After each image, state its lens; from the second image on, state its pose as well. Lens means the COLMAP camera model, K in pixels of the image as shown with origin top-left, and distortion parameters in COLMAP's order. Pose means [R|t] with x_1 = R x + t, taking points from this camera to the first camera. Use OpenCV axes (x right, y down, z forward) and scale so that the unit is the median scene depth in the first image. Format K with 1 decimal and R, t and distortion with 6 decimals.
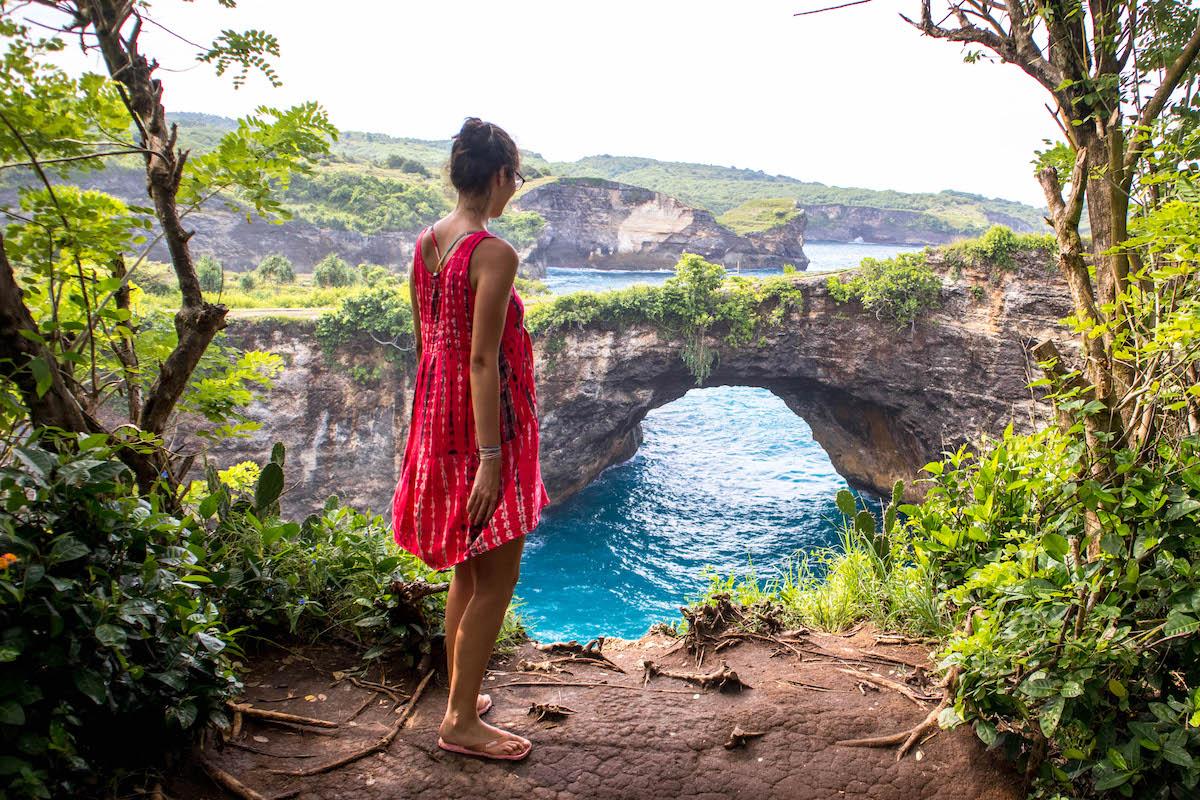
lens RADIAL K [[1012.9, 0, 711.3], [0, 1012.9, 421.1], [0, 0, 1]] dist [-0.121167, 0.008138]
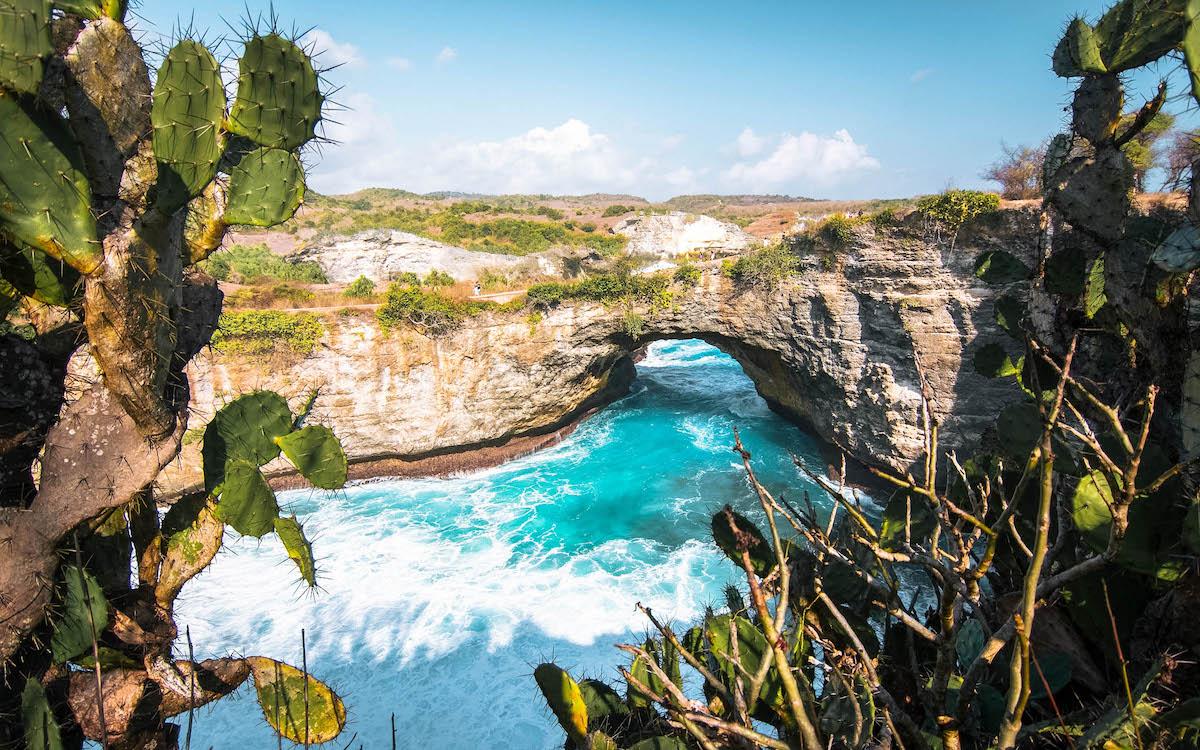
lens RADIAL K [[617.3, 0, 600.0], [0, 617.3, 375.0], [0, 0, 1]] dist [-0.004824, -0.000121]
pose [[0.967150, -0.031499, -0.252246, 0.170983], [0.037116, 0.999157, 0.017541, -0.002939], [0.251481, -0.026327, 0.967504, 0.114974]]
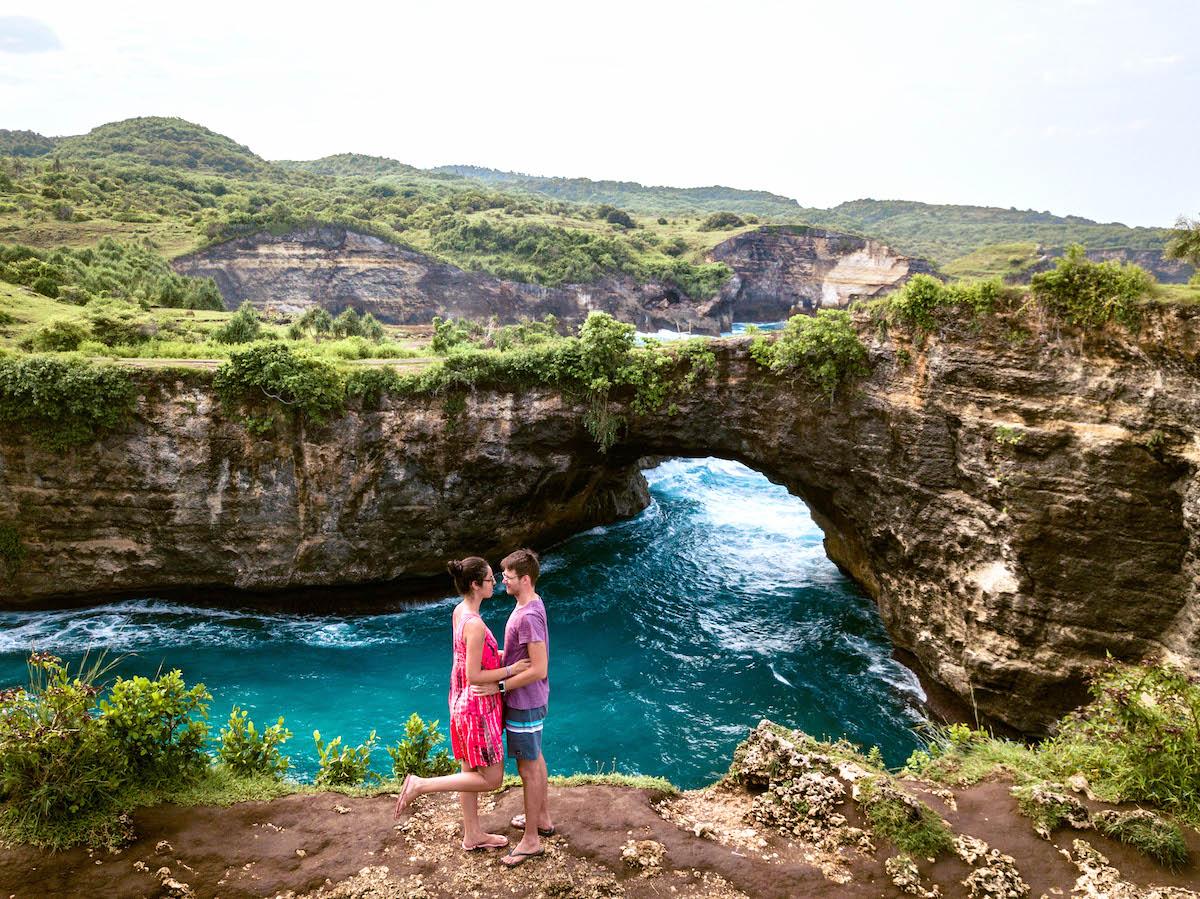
lens RADIAL K [[1028.3, 0, 576.7], [0, 1028.3, 515.4], [0, 0, 1]] dist [0.009455, -0.003188]
pose [[0.931382, 0.072051, -0.356842, 0.318819], [-0.059168, 0.997146, 0.046903, -0.021014], [0.359203, -0.022571, 0.932987, 0.097879]]
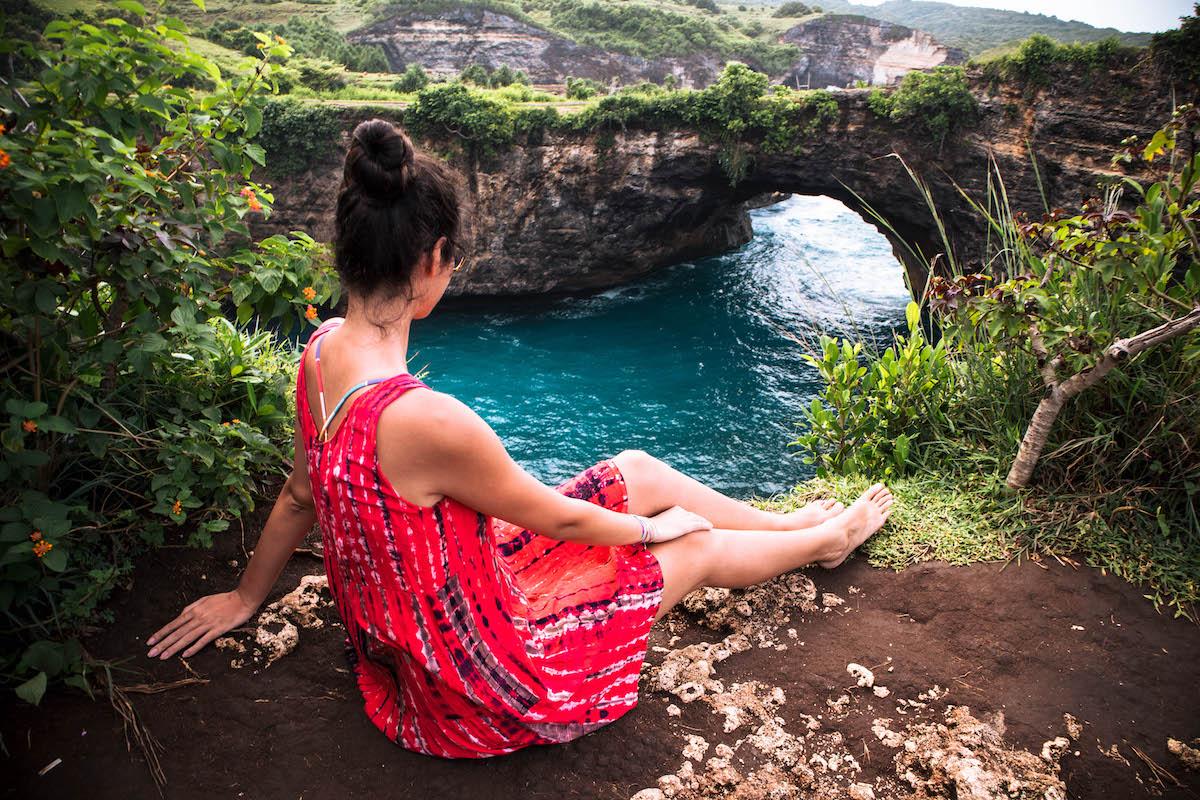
lens RADIAL K [[812.9, 0, 608.8], [0, 812.9, 404.9], [0, 0, 1]] dist [-0.135799, 0.081852]
pose [[0.907796, 0.172397, -0.382343, 0.242995], [-0.085739, 0.968644, 0.233188, 0.001615], [0.410555, -0.178905, 0.894113, 0.133153]]
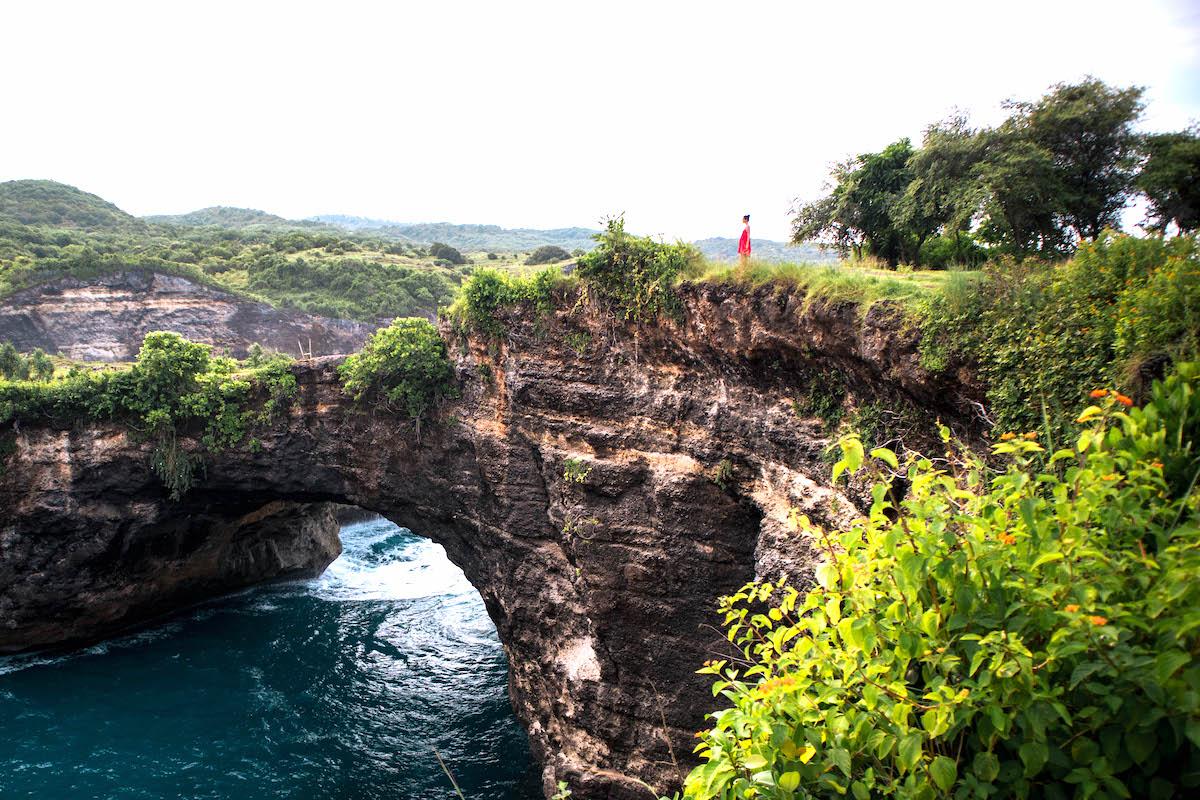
lens RADIAL K [[1018.5, 0, 459.7], [0, 1018.5, 465.8], [0, 0, 1]] dist [-0.139635, 0.132683]
pose [[0.935380, 0.018343, -0.353168, 0.472443], [-0.032508, 0.998886, -0.034216, -0.043745], [0.352147, 0.043486, 0.934934, 0.365487]]
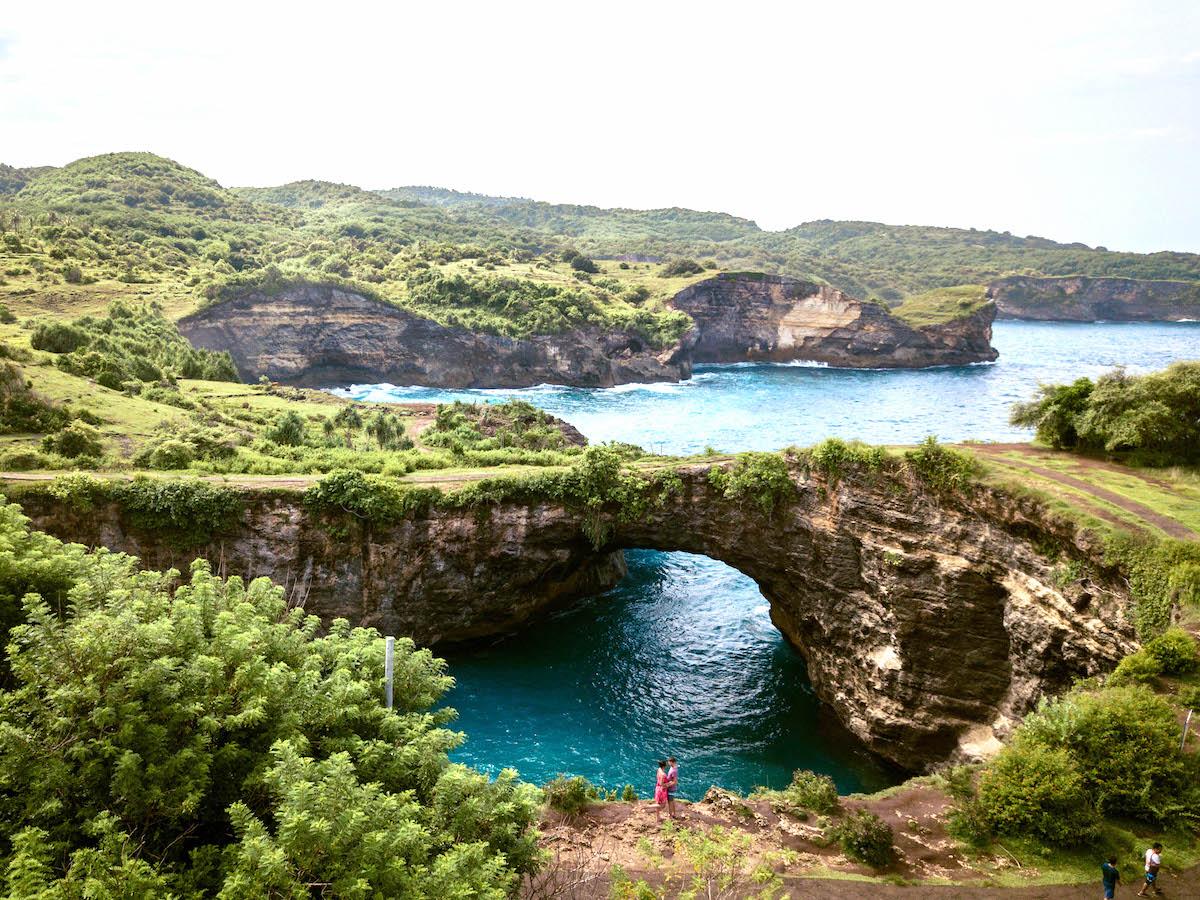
lens RADIAL K [[1034.3, 0, 520.3], [0, 1034.3, 503.9], [0, 0, 1]] dist [0.077438, -0.187633]
pose [[0.926461, 0.060725, -0.371460, 0.378264], [-0.058396, 0.998140, 0.017528, -0.113107], [0.371833, 0.005452, 0.928284, -0.219260]]
